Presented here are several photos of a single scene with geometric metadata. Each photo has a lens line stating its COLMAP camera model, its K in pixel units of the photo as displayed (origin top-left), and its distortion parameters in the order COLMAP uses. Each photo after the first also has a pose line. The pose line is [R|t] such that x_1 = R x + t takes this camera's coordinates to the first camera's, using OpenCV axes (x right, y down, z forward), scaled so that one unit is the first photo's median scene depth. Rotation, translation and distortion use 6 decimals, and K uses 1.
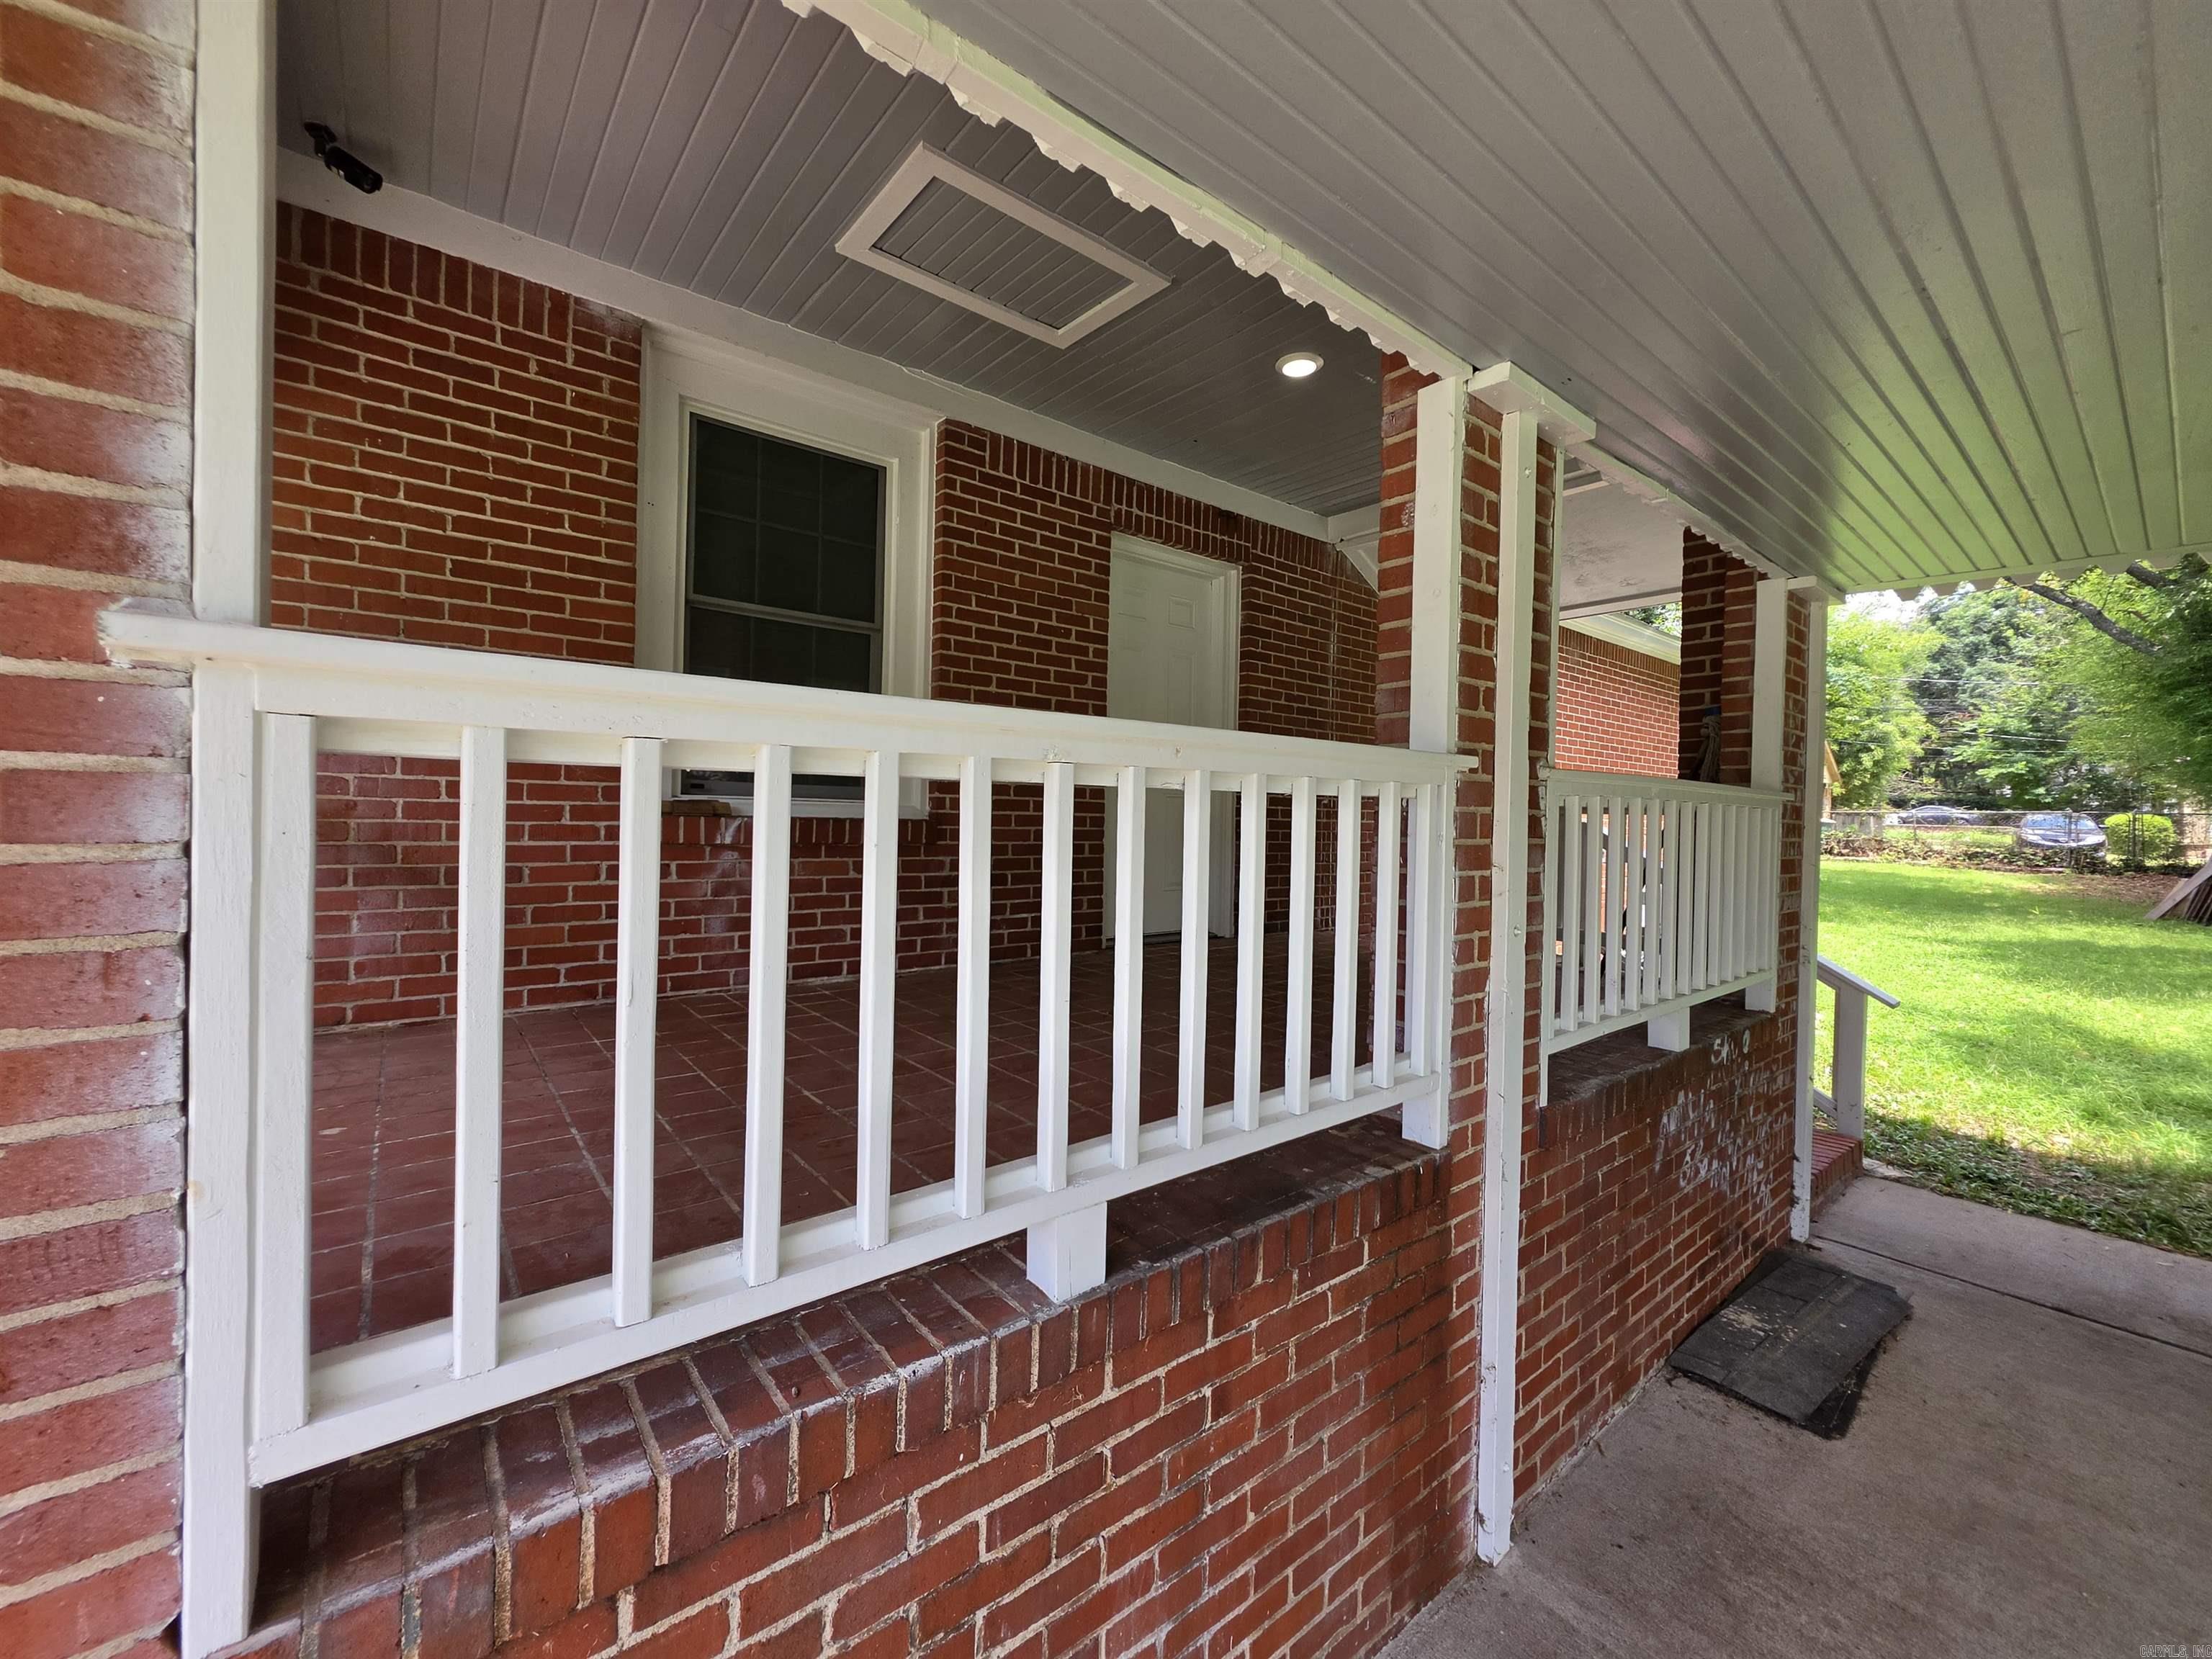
lens RADIAL K [[887.3, 0, 1111.9], [0, 887.3, 829.4], [0, 0, 1]] dist [-0.005936, 0.001841]
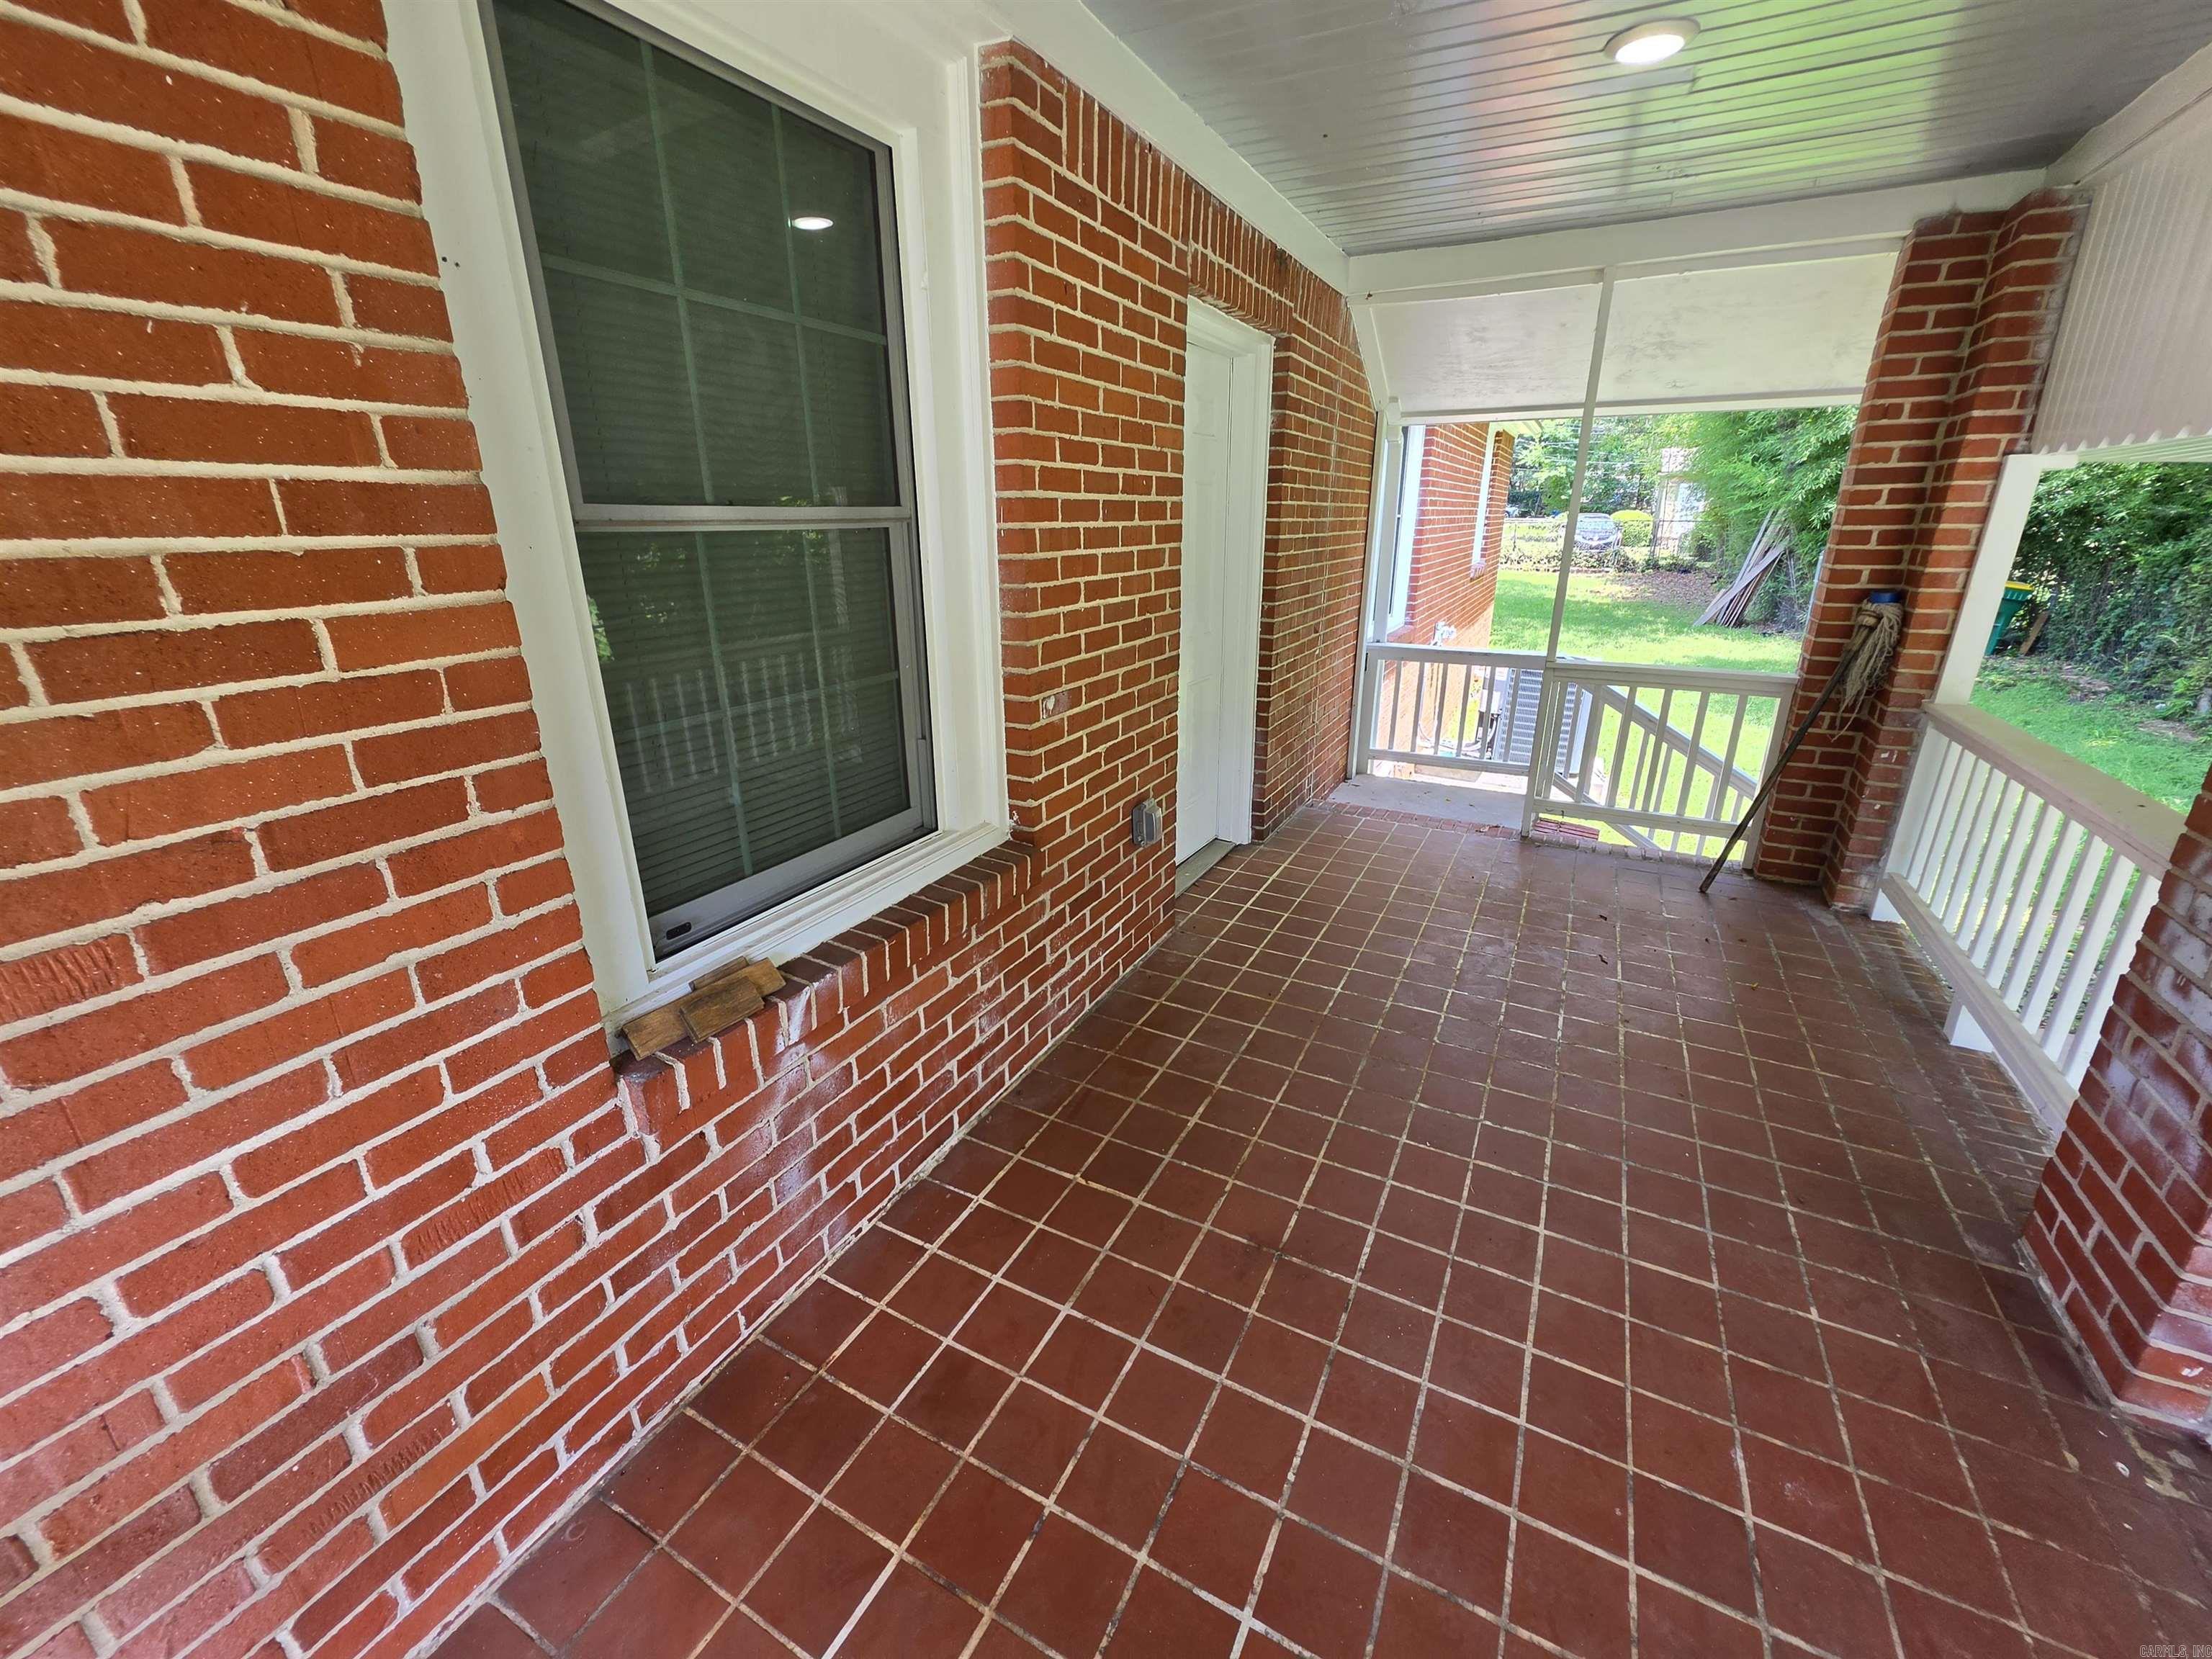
lens RADIAL K [[887.3, 0, 1109.0], [0, 887.3, 822.2], [0, 0, 1]] dist [-0.005936, 0.001841]
pose [[0.918217, -0.156156, 0.363996, -0.367085], [0.032697, 0.945749, 0.323250, -0.219033], [-0.394727, -0.284912, 0.873508, 0.447526]]
